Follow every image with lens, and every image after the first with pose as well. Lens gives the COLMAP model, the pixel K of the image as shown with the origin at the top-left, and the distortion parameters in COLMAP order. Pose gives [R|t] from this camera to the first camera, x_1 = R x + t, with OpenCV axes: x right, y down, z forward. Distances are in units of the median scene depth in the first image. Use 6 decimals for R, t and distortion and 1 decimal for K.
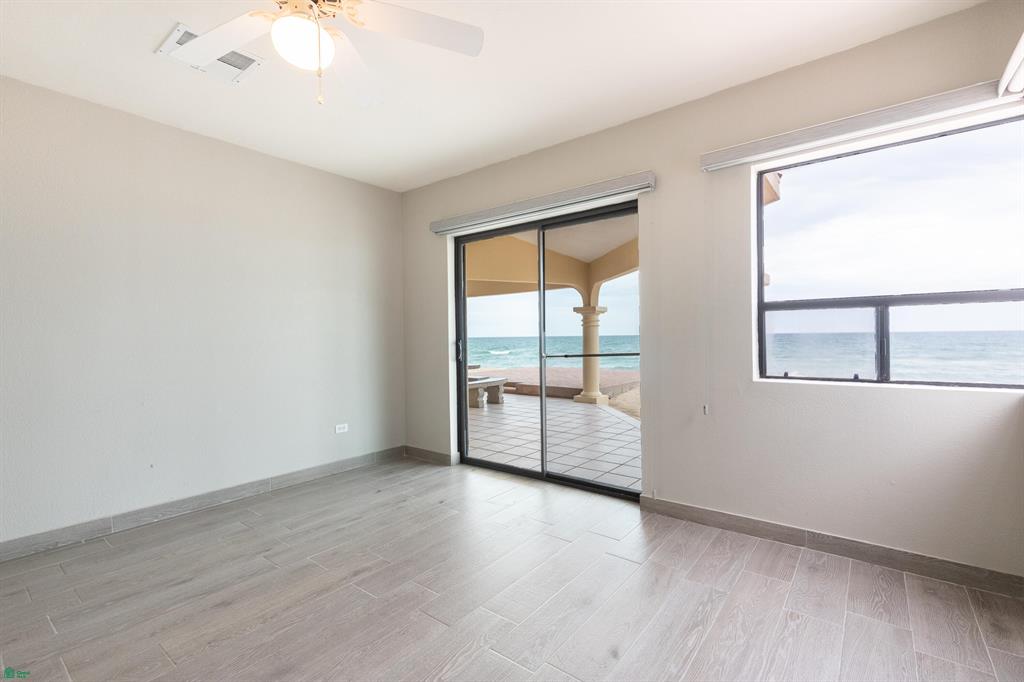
lens RADIAL K [[459.7, 0, 515.1], [0, 459.7, 340.3], [0, 0, 1]] dist [0.010939, -0.000814]
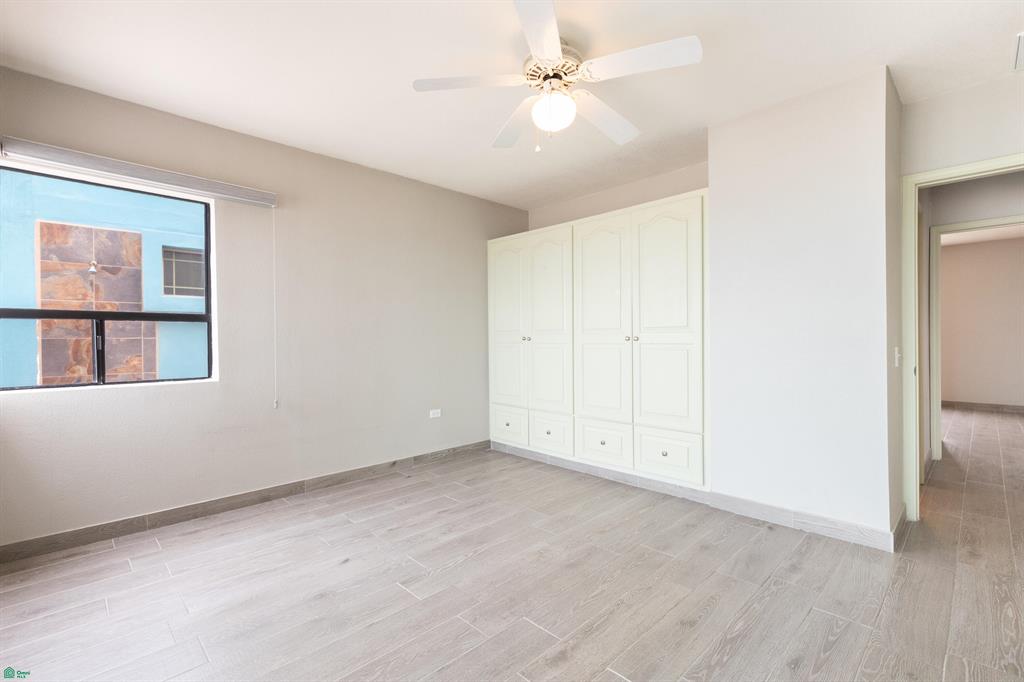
lens RADIAL K [[459.7, 0, 515.1], [0, 459.7, 340.3], [0, 0, 1]] dist [0.010939, -0.000814]
pose [[-0.990974, 0.022104, 0.132219, -0.449179], [0.022805, 0.999733, 0.003790, -0.000957], [-0.132100, 0.006771, -0.991213, 2.064691]]
